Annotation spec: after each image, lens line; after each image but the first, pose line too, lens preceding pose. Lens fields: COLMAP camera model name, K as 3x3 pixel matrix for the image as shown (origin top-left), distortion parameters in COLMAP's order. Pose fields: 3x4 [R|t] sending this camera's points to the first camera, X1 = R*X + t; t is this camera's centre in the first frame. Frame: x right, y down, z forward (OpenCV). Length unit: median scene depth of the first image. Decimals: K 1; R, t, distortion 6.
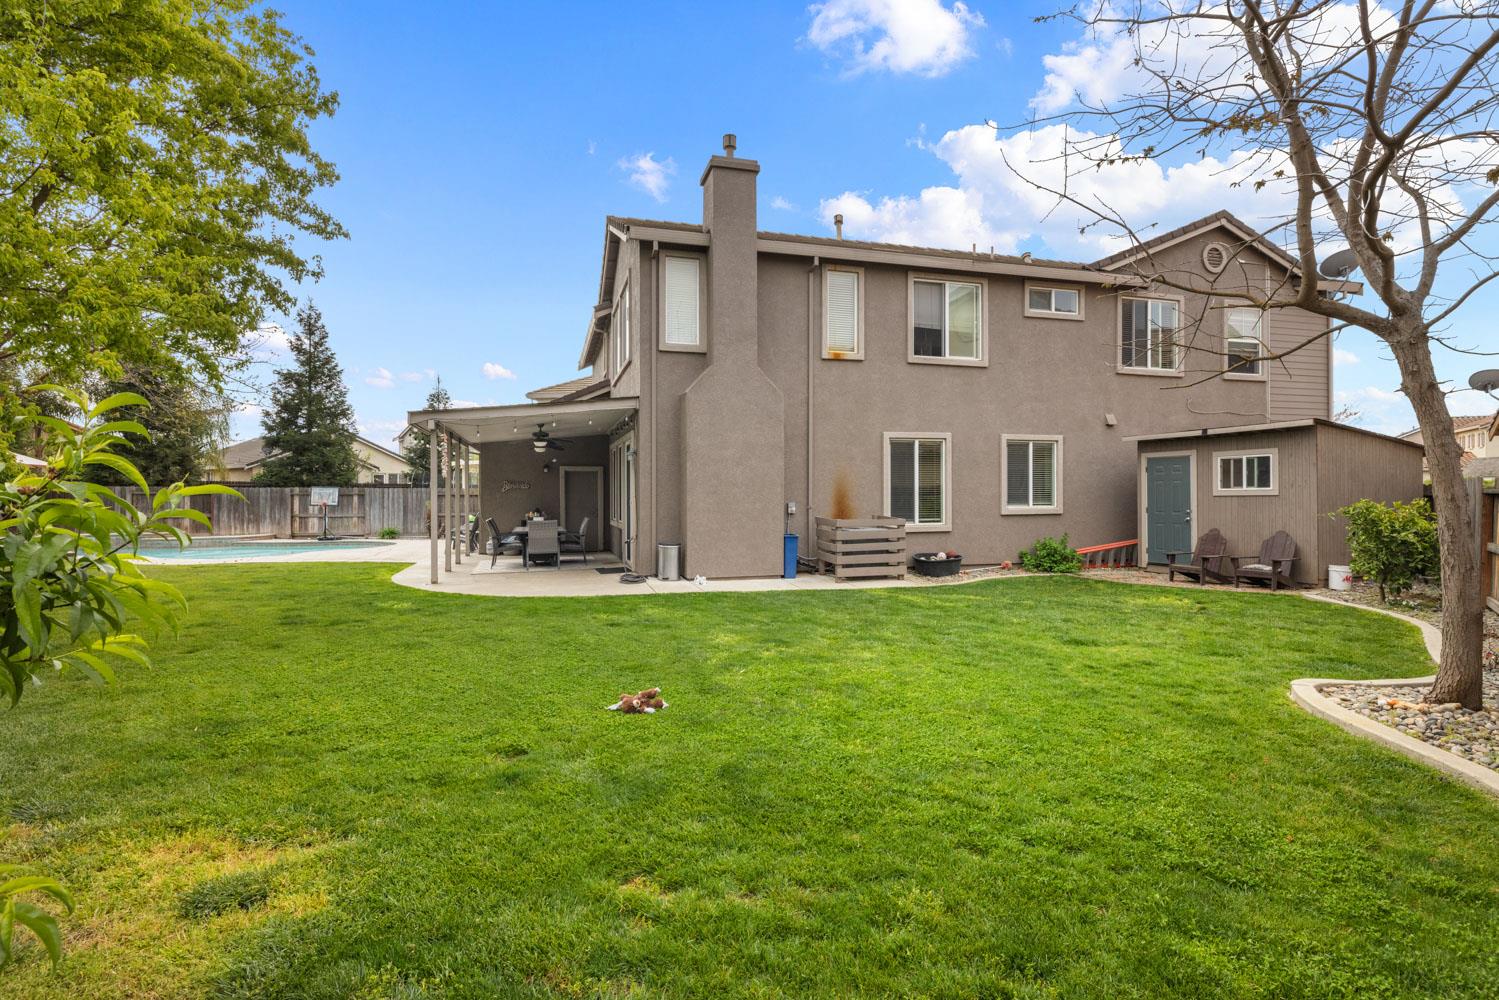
lens RADIAL K [[725.5, 0, 749.5], [0, 725.5, 500.0], [0, 0, 1]] dist [-0.001268, -0.000163]
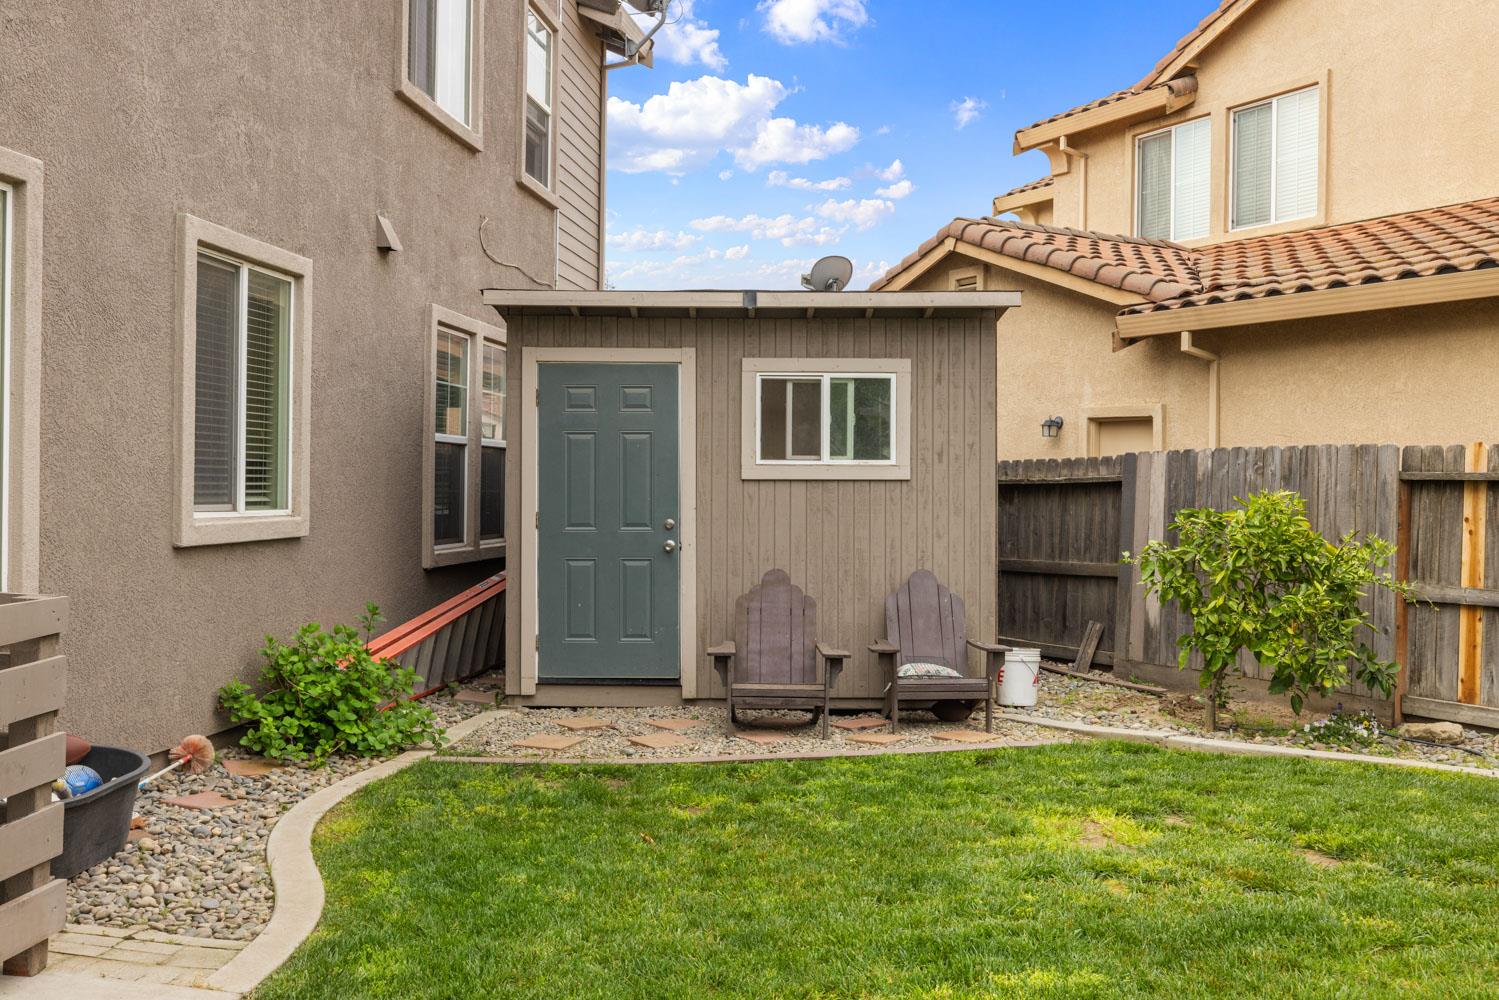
lens RADIAL K [[1452.8, 0, 749.5], [0, 1452.8, 500.0], [0, 0, 1]] dist [0.004464, 0.006161]
pose [[0.390665, 0.000056, 0.920533, -0.026745], [-0.004096, 0.999990, 0.001678, 0.003141], [-0.920524, -0.004426, 0.390661, 0.722444]]
